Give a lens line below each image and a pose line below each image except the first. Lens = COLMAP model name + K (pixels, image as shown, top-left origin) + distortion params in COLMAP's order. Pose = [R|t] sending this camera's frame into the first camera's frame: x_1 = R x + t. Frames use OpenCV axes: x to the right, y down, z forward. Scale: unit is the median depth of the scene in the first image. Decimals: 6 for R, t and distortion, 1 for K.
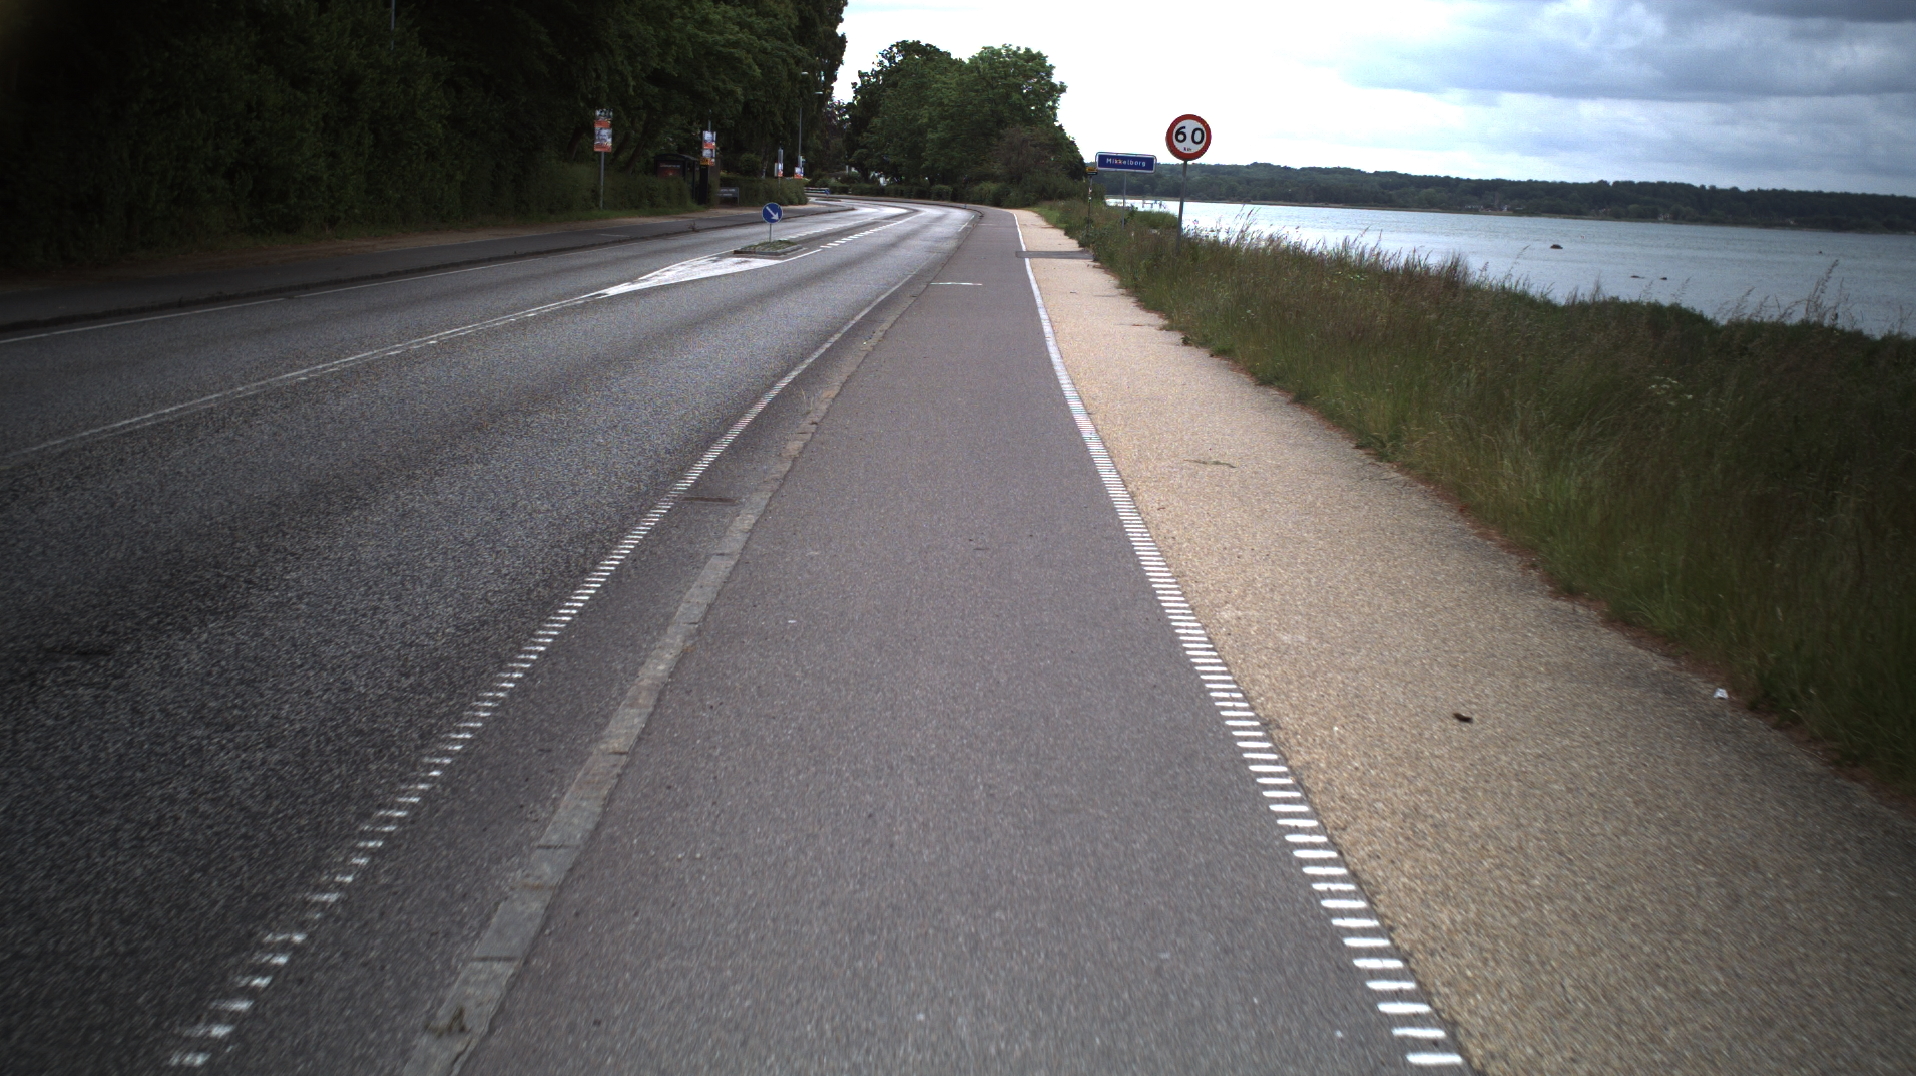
lens RADIAL K [[3537.3, 0, 966.0], [0, 3537.3, 530.8], [0, 0, 1]] dist [-0.272765, 0.000000]
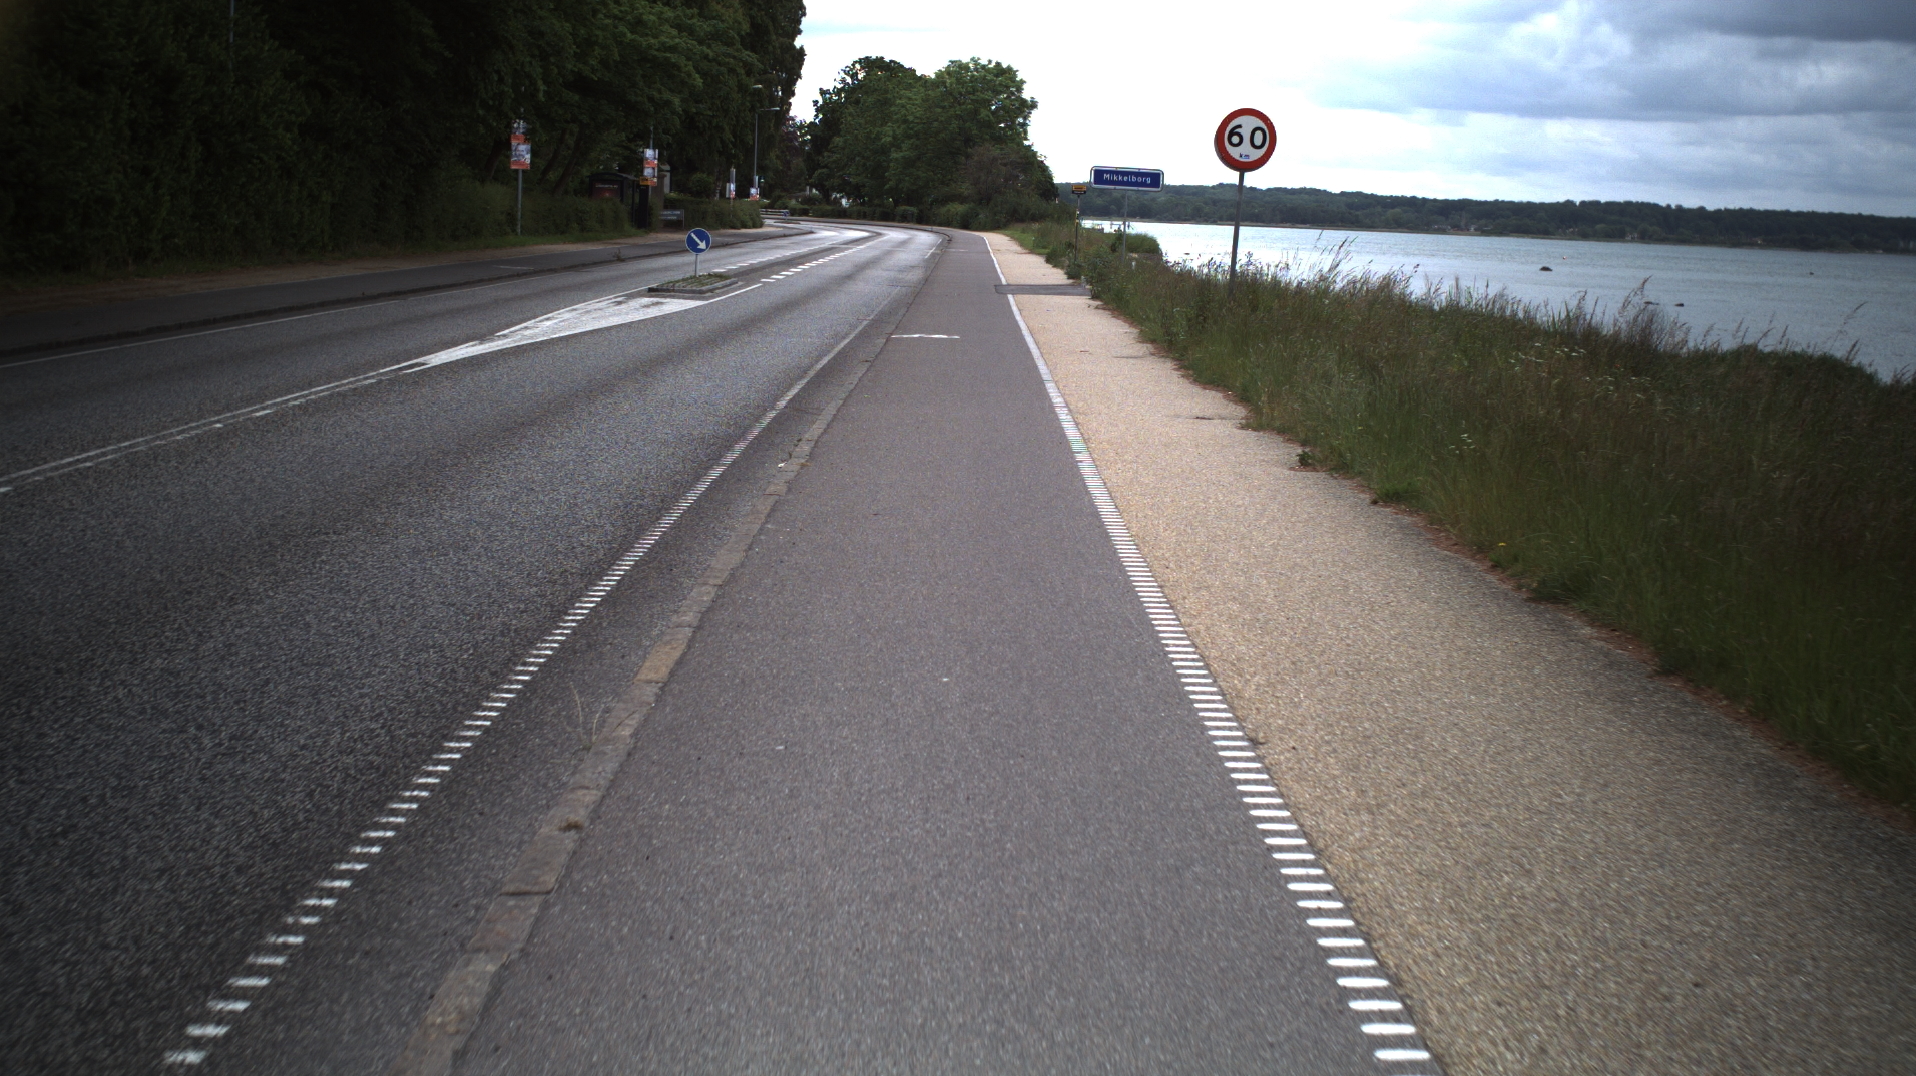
lens RADIAL K [[3537.3, 0, 966.5], [0, 3537.3, 544.4], [0, 0, 1]] dist [-0.272765, 0.000000]
pose [[0.999948, -0.002866, 0.009787, -0.001316], [0.002887, 0.999993, -0.002204, -0.020298], [-0.009780, 0.002232, 0.999950, 0.208365]]
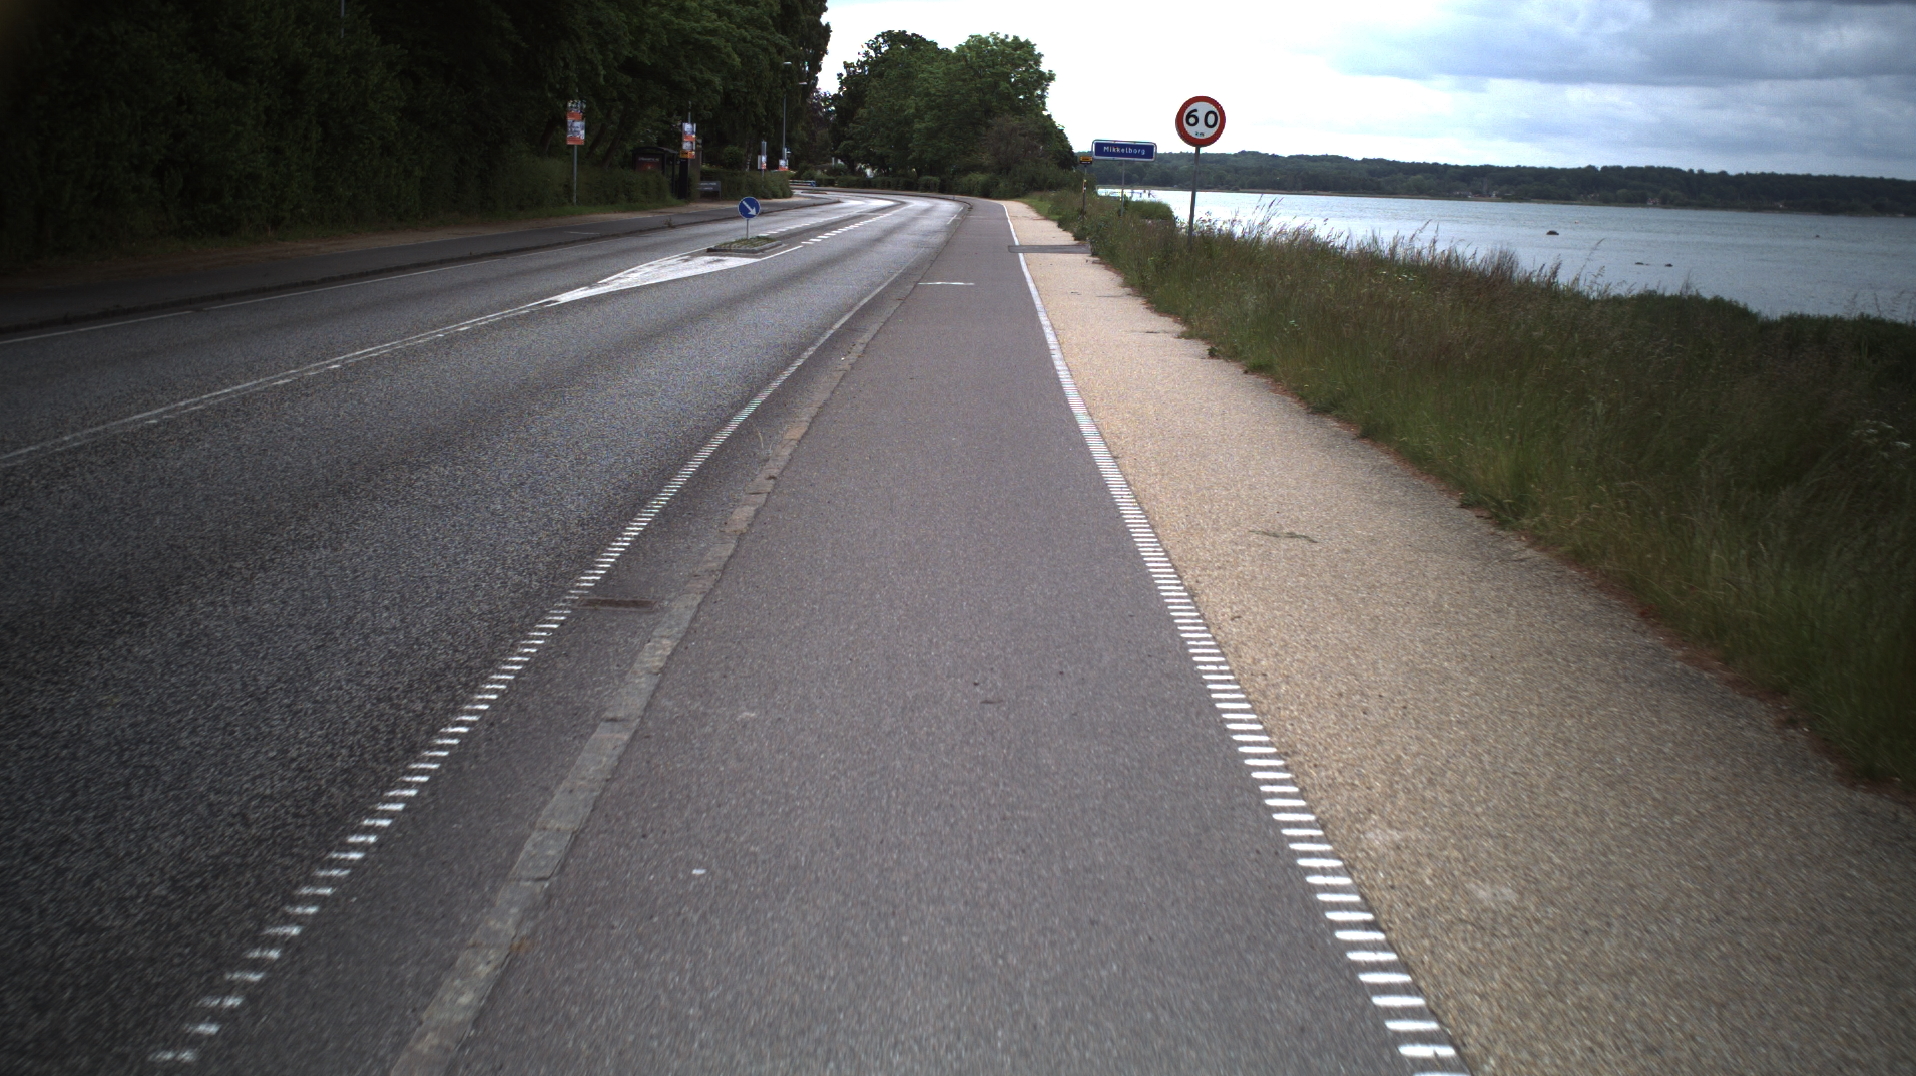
lens RADIAL K [[3537.3, 0, 961.0], [0, 3537.3, 539.2], [0, 0, 1]] dist [-0.272765, 0.000000]
pose [[0.999954, -0.009538, 0.001108, -0.000491], [0.009533, 0.999942, 0.004928, -0.006776], [-0.001155, -0.004917, 0.999987, 0.069321]]
